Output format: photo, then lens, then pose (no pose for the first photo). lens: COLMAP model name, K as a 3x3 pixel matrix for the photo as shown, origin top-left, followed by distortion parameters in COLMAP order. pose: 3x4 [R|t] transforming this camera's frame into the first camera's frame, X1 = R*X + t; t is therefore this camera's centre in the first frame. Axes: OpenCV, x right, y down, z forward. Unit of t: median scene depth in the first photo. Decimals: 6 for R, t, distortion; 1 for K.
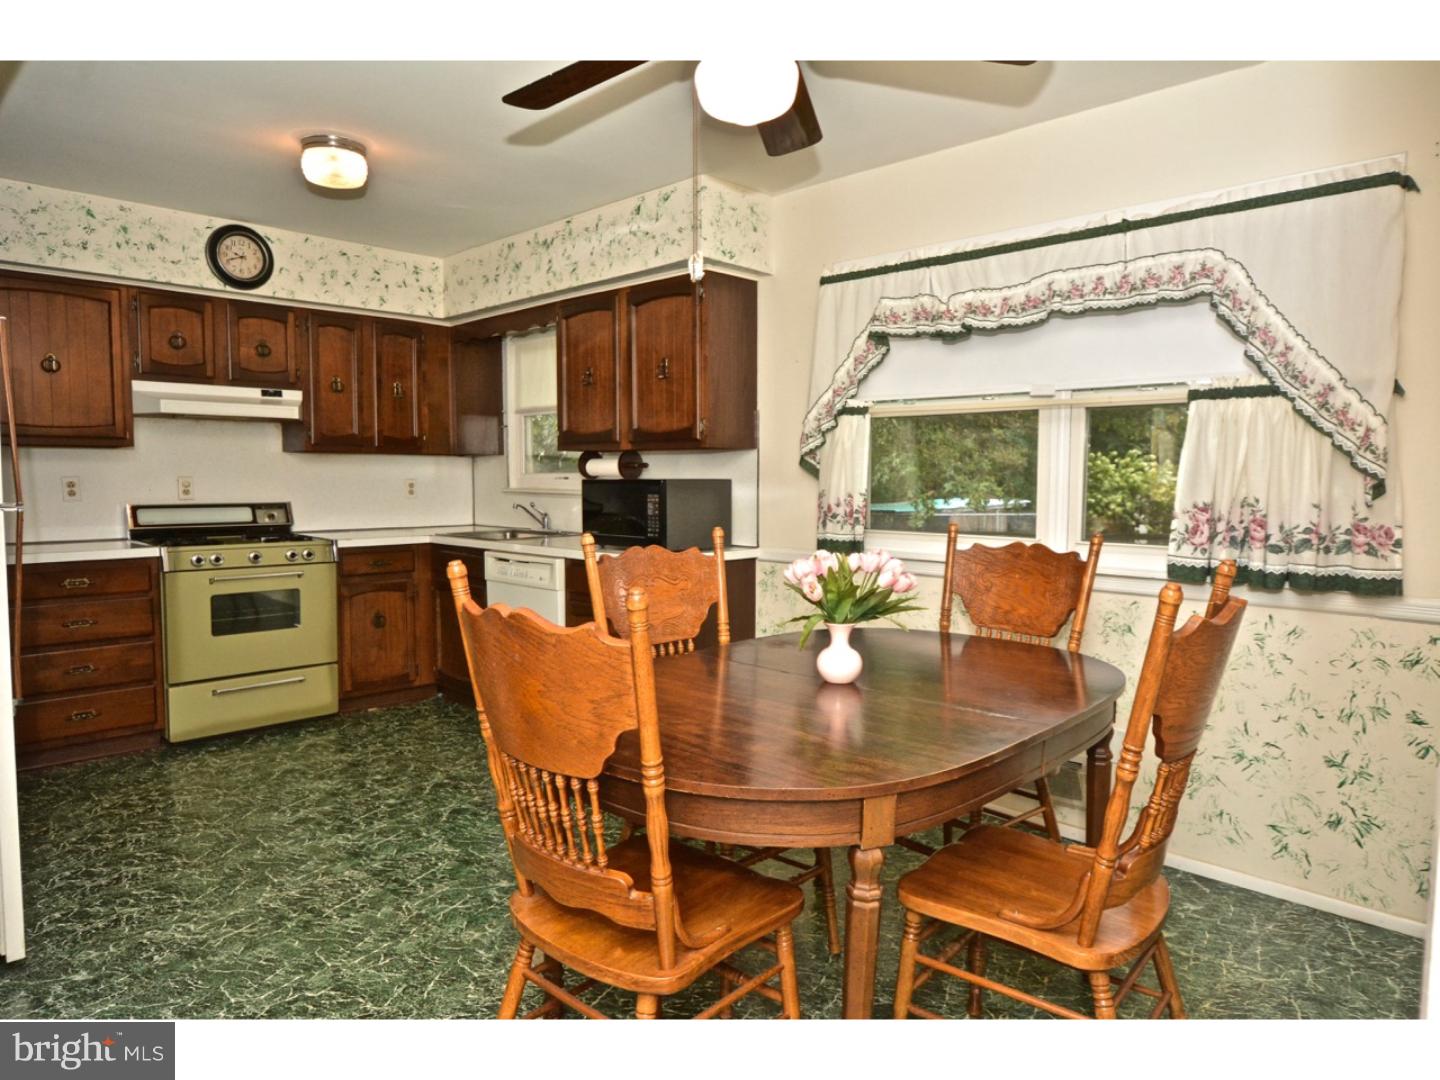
lens RADIAL K [[917.6, 0, 728.1], [0, 917.6, 547.7], [0, 0, 1]] dist [-0.001378, -0.007408]
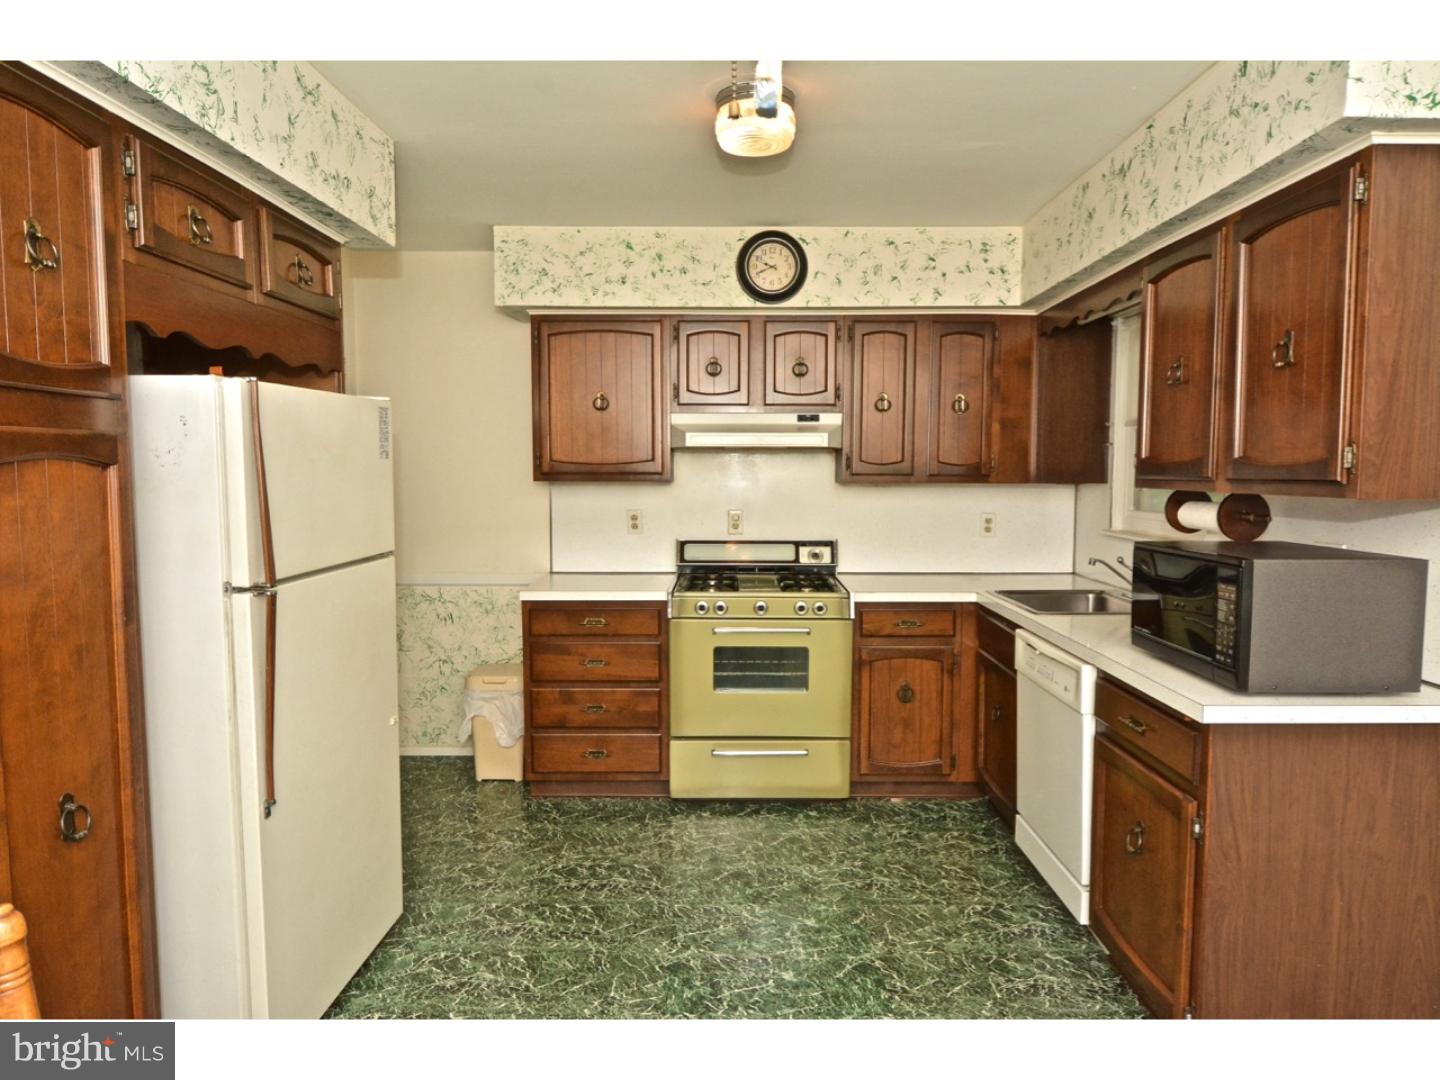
lens RADIAL K [[917.6, 0, 728.1], [0, 917.6, 546.5], [0, 0, 1]] dist [-0.001378, -0.007408]
pose [[0.695028, 0.057822, -0.716654, 0.091290], [-0.055153, 0.998112, 0.027042, -0.072049], [0.716865, 0.020730, 0.696904, 0.371333]]
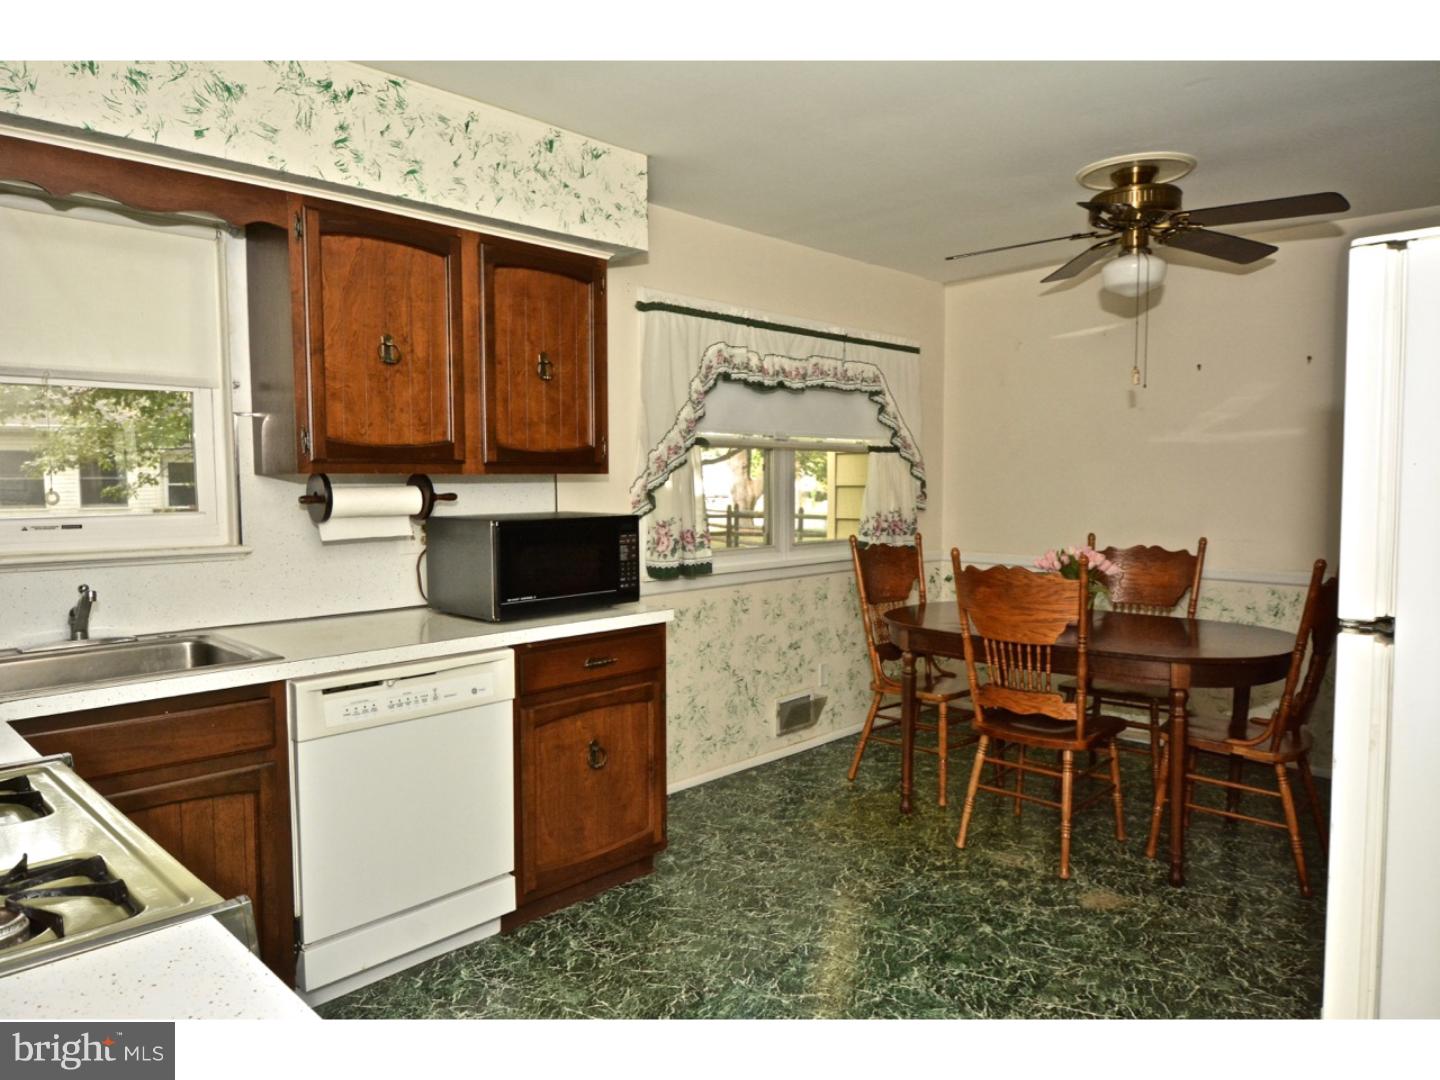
lens RADIAL K [[958.6, 0, 728.2], [0, 958.6, 563.0], [0, 0, 1]] dist [0.004731, 0.000073]
pose [[-0.013297, -0.076947, 0.996947, -0.821145], [0.102989, 0.991627, 0.077910, -0.079918], [-0.994594, 0.103710, -0.005261, 0.837449]]
